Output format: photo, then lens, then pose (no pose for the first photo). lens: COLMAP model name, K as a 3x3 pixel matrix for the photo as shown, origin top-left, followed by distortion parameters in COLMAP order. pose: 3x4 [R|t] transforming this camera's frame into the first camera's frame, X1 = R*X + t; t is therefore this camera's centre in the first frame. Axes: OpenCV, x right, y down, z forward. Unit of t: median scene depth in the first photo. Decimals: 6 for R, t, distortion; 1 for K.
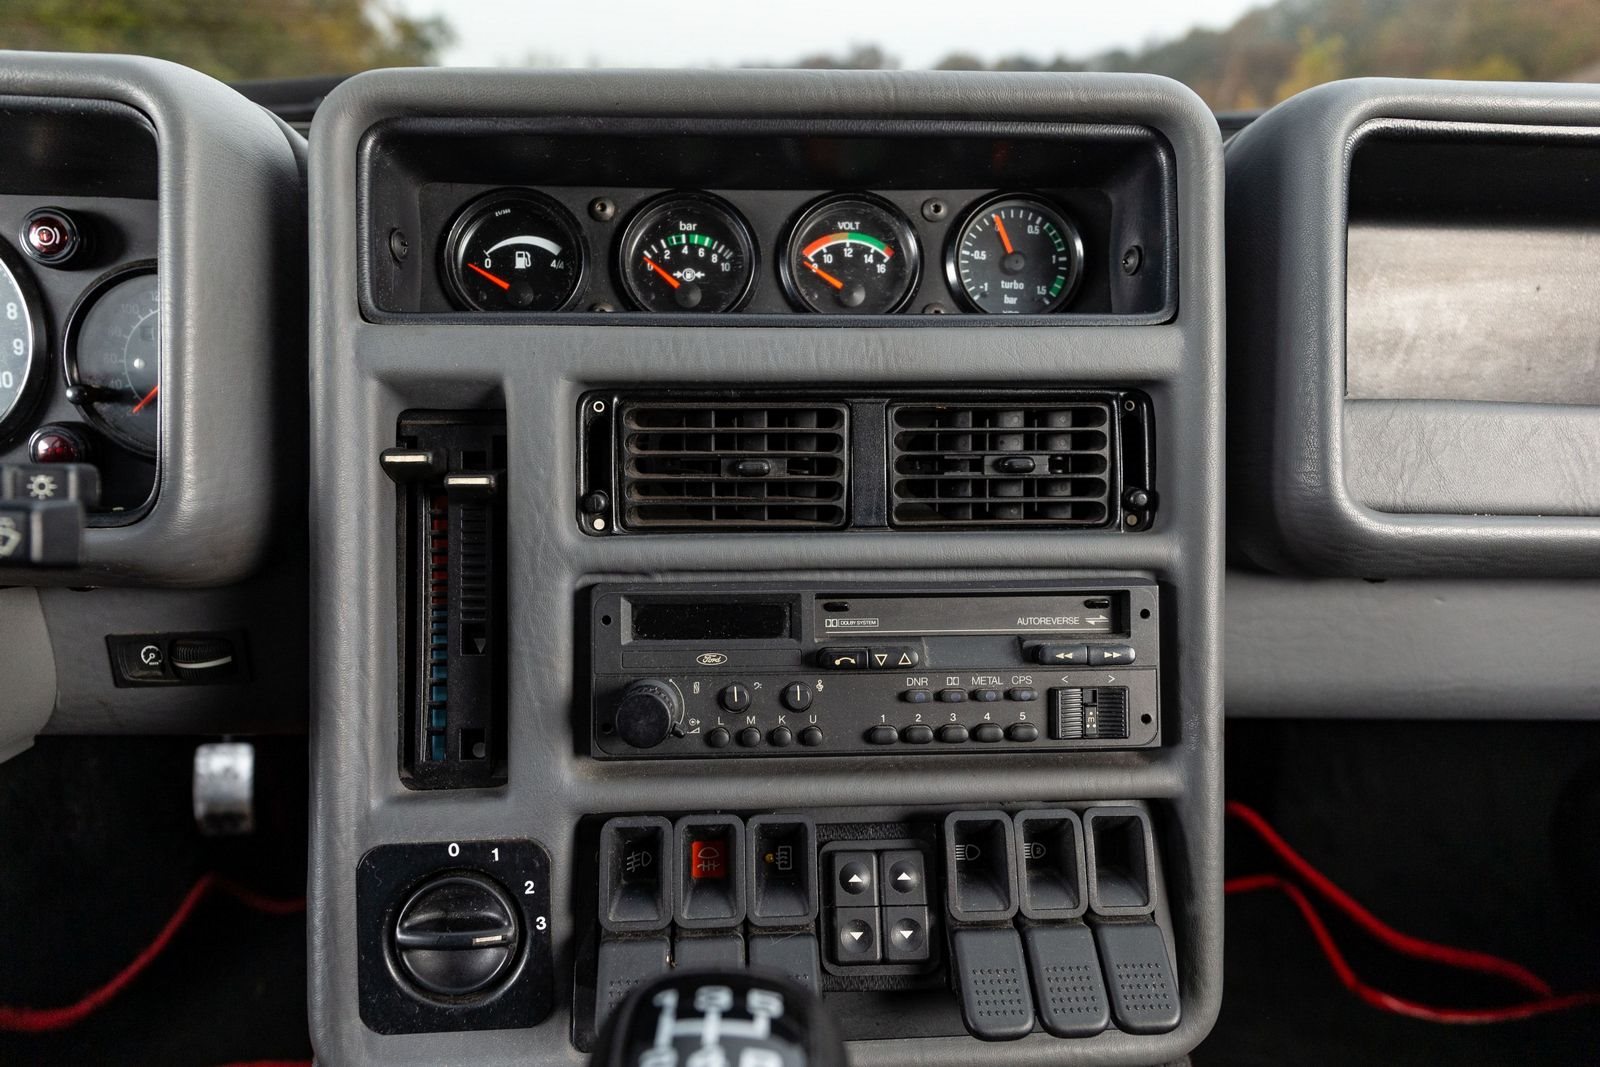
lens RADIAL K [[1012.3, 0, 800.0], [0, 1012.3, 533.5], [0, 0, 1]] dist [0.007536, 0.001189]
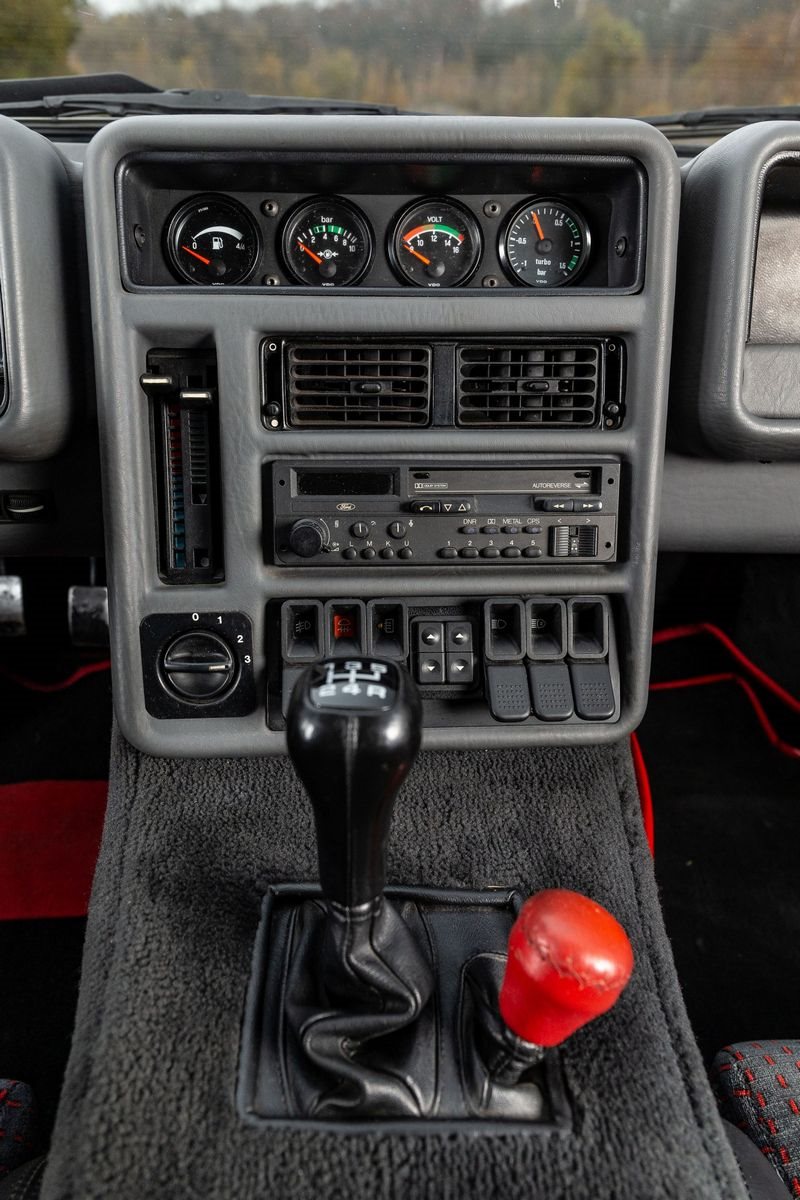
lens RADIAL K [[842.9, 0, 399.5], [0, 842.9, 585.1], [0, 0, 1]] dist [0.016444, 0.005789]
pose [[0.999929, 0.008215, -0.008596, 0.013035], [-0.006506, 0.983136, 0.182758, -0.002588], [0.009952, -0.182689, 0.983120, -0.363961]]
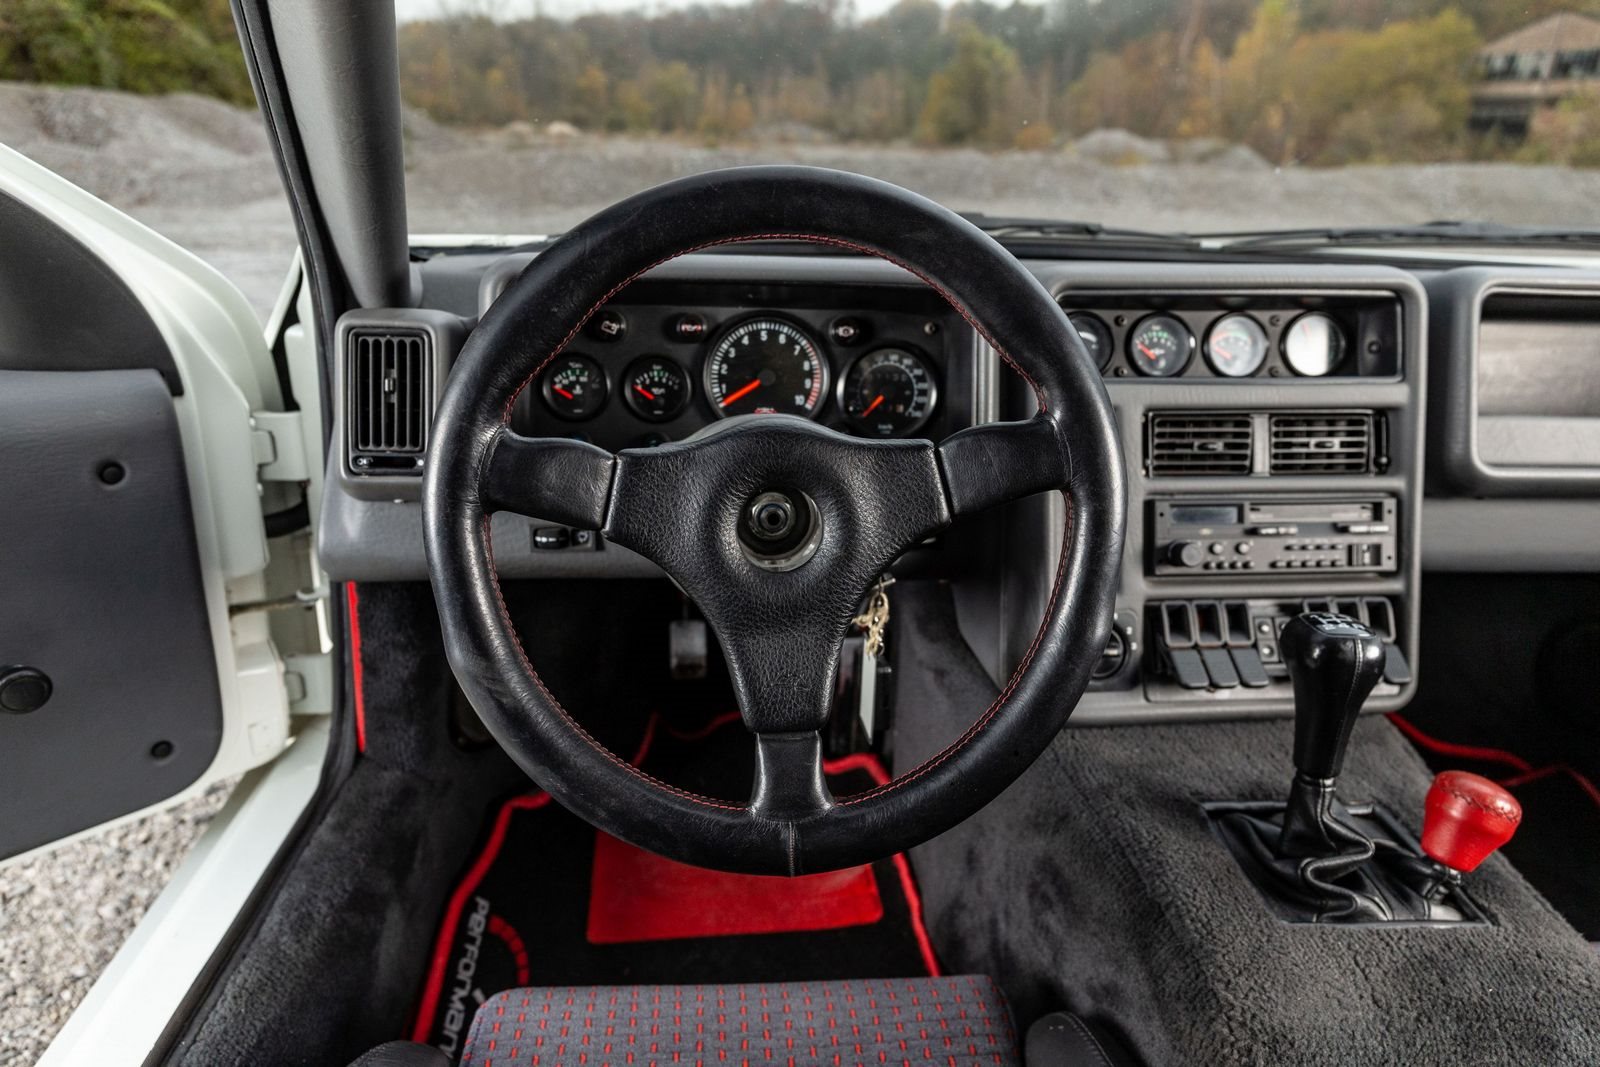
lens RADIAL K [[1123.8, 0, 716.5], [0, 1123.8, 540.9], [0, 0, 1]] dist [0.016444, 0.005789]
pose [[0.998866, -0.004081, 0.047436, -1.258237], [0.001984, 0.999022, 0.044164, 0.029752], [-0.047570, -0.044020, 0.997897, -1.425173]]
